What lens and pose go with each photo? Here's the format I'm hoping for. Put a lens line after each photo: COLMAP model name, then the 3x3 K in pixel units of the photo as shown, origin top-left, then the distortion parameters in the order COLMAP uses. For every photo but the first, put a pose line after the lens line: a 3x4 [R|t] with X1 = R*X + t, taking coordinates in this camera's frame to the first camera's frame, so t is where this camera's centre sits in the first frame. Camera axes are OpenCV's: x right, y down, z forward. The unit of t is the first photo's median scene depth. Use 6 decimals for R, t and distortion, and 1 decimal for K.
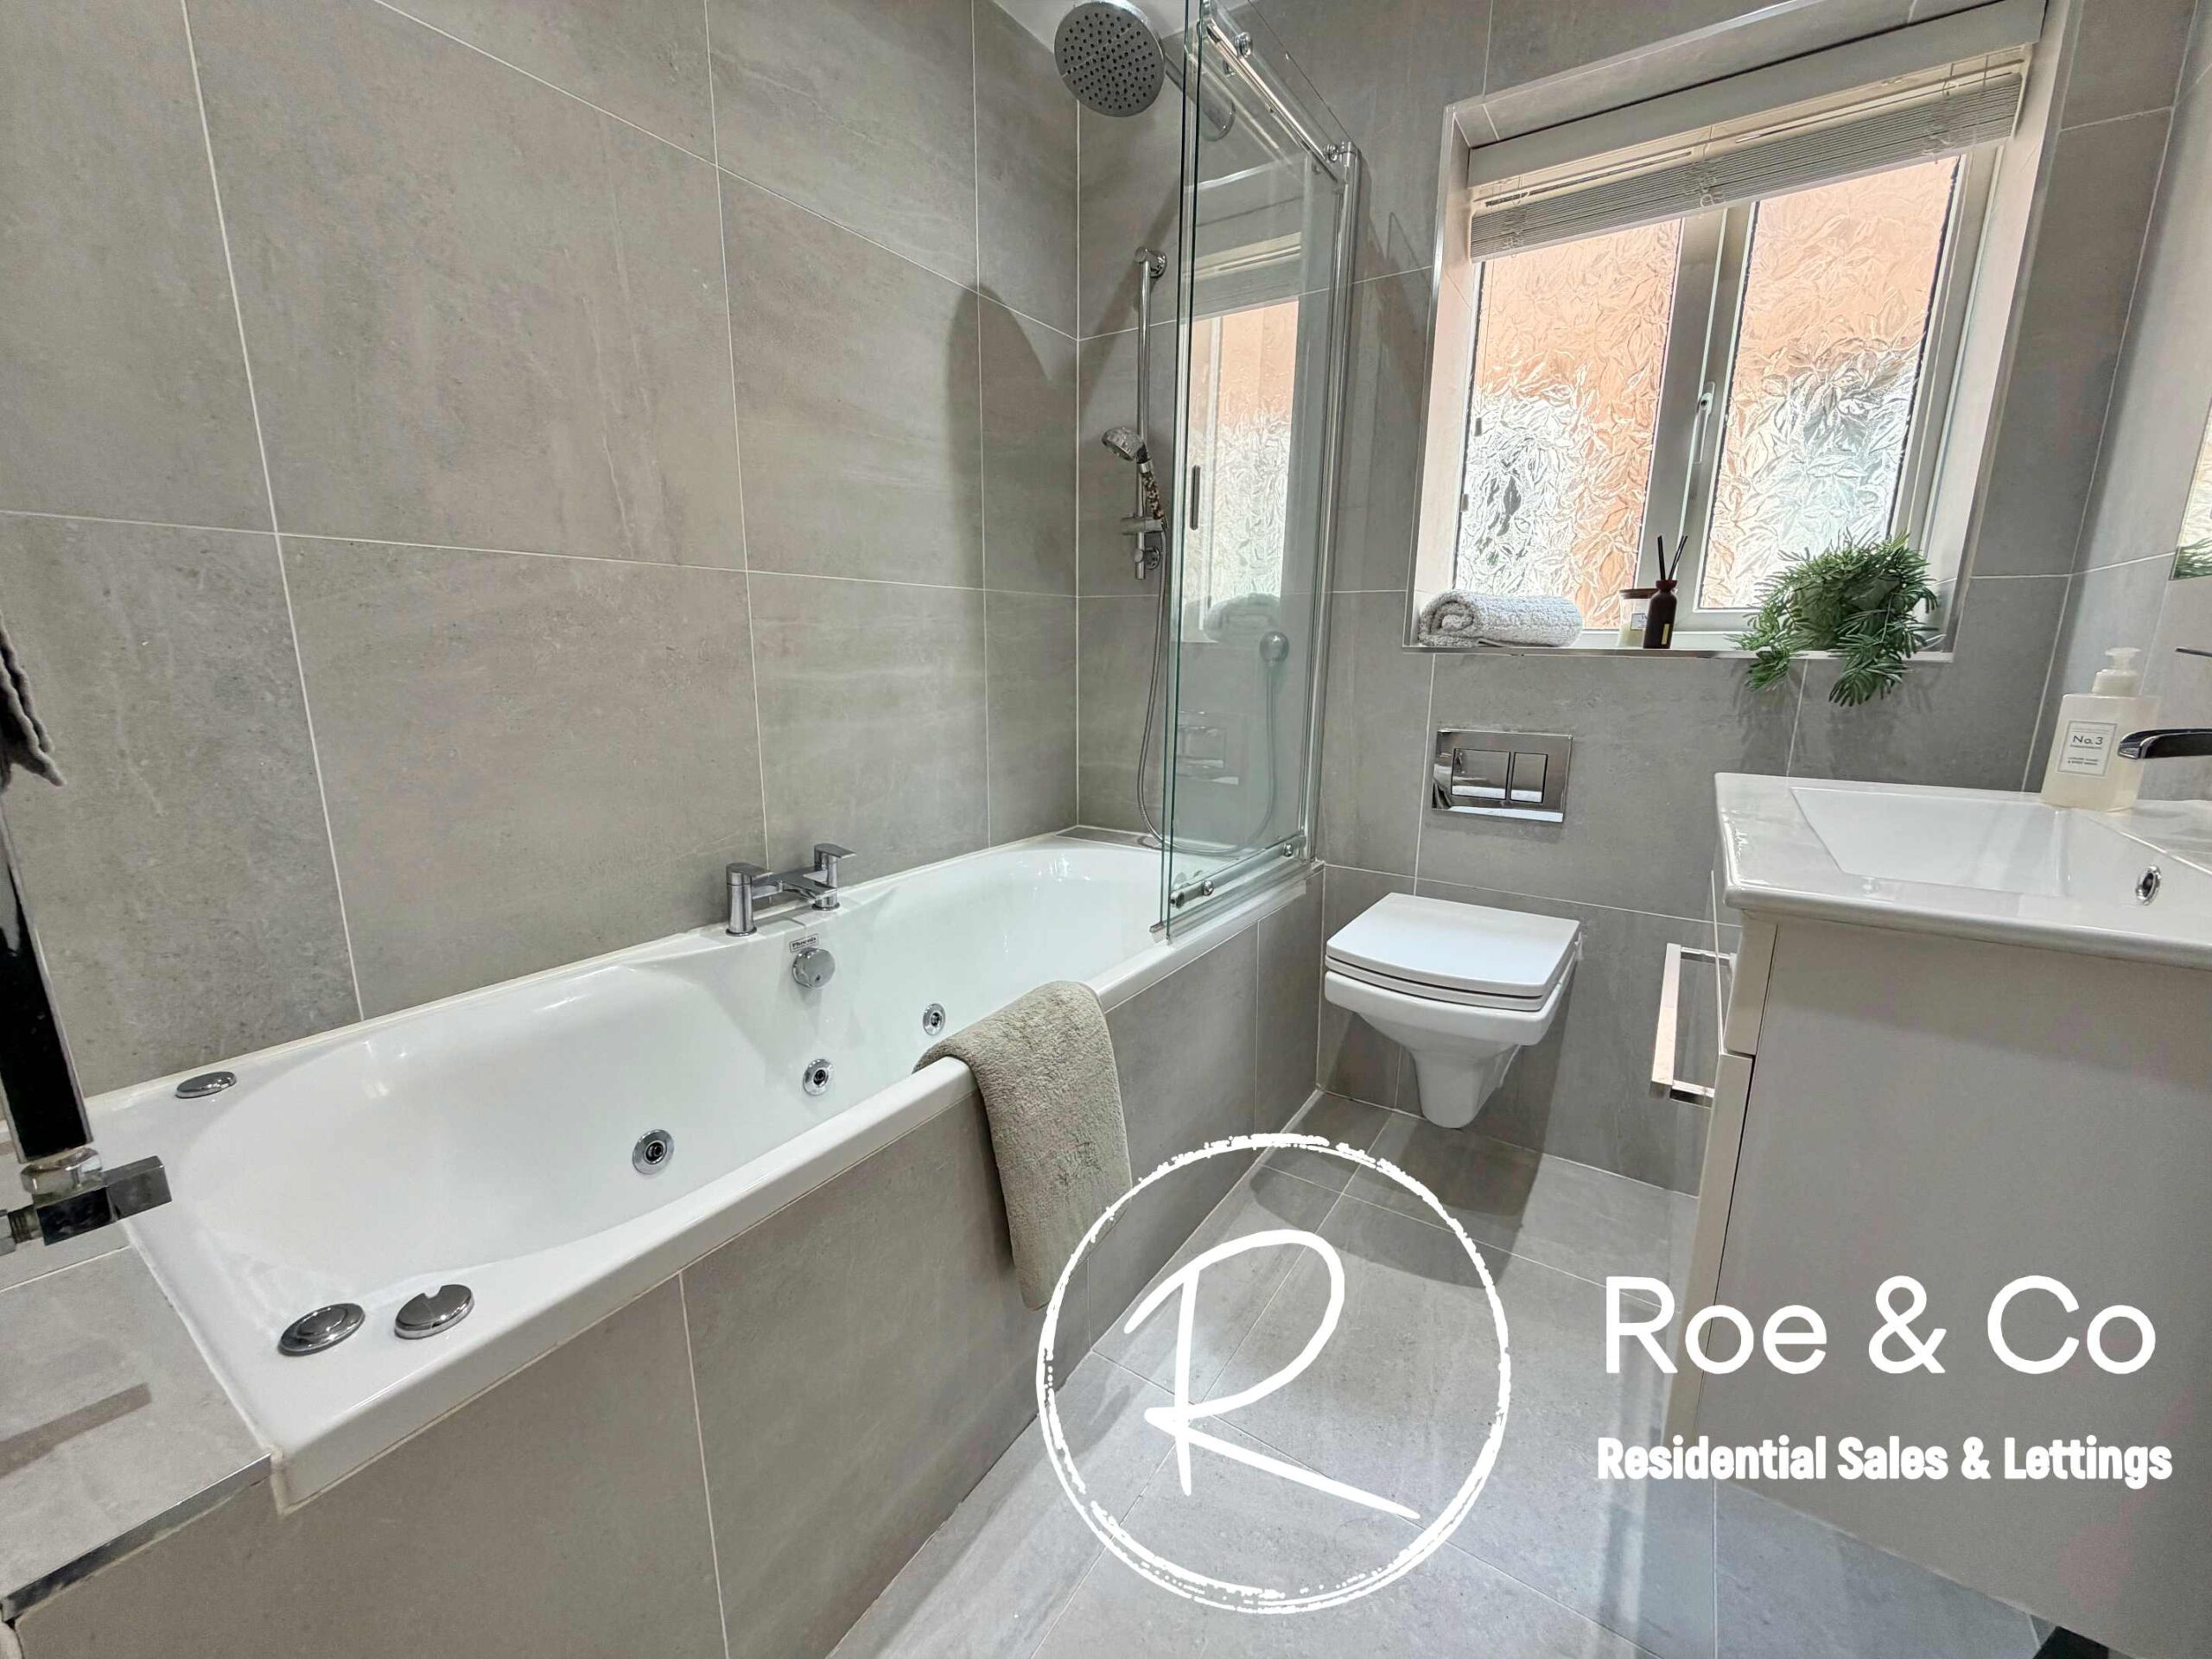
lens RADIAL K [[876.5, 0, 1095.4], [0, 876.5, 827.0], [0, 0, 1]] dist [0.000120, -0.000553]
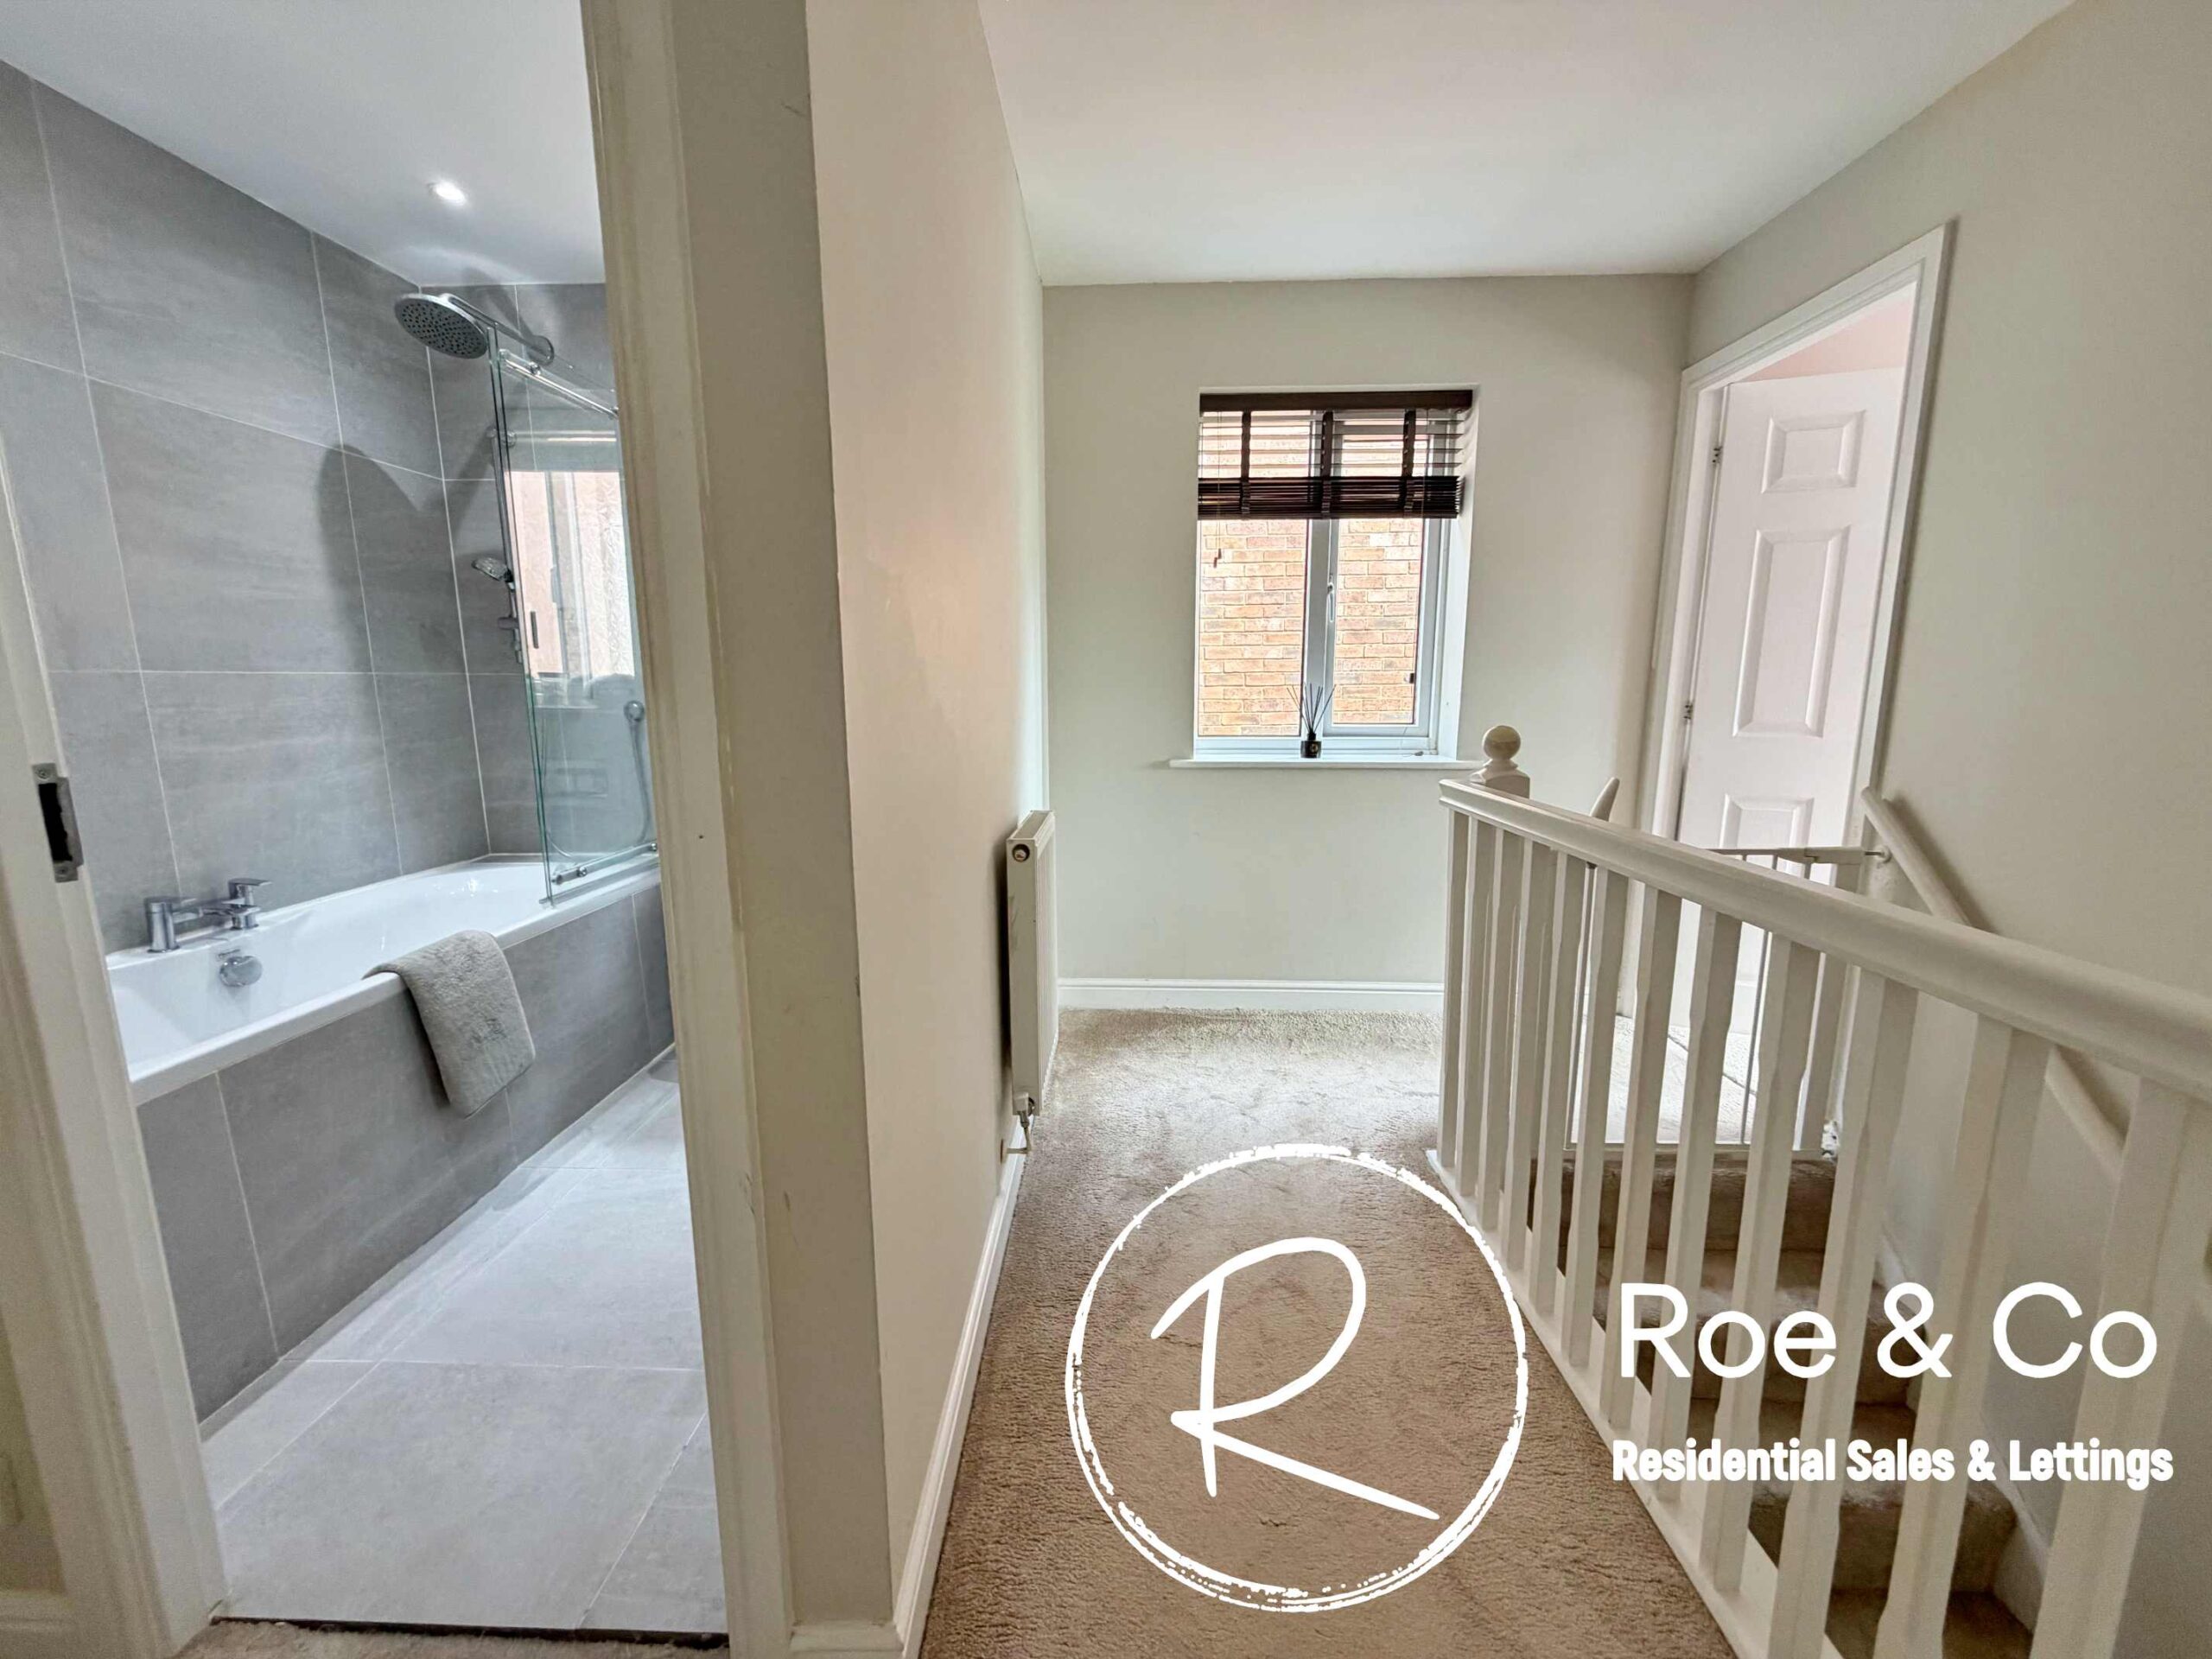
lens RADIAL K [[876.5, 0, 1095.4], [0, 876.5, 827.0], [0, 0, 1]] dist [0.000120, -0.000553]
pose [[0.846607, -0.099072, 0.522917, 0.090804], [0.121214, 0.992593, -0.008191, 0.109232], [-0.518232, 0.070319, 0.852344, -0.760012]]
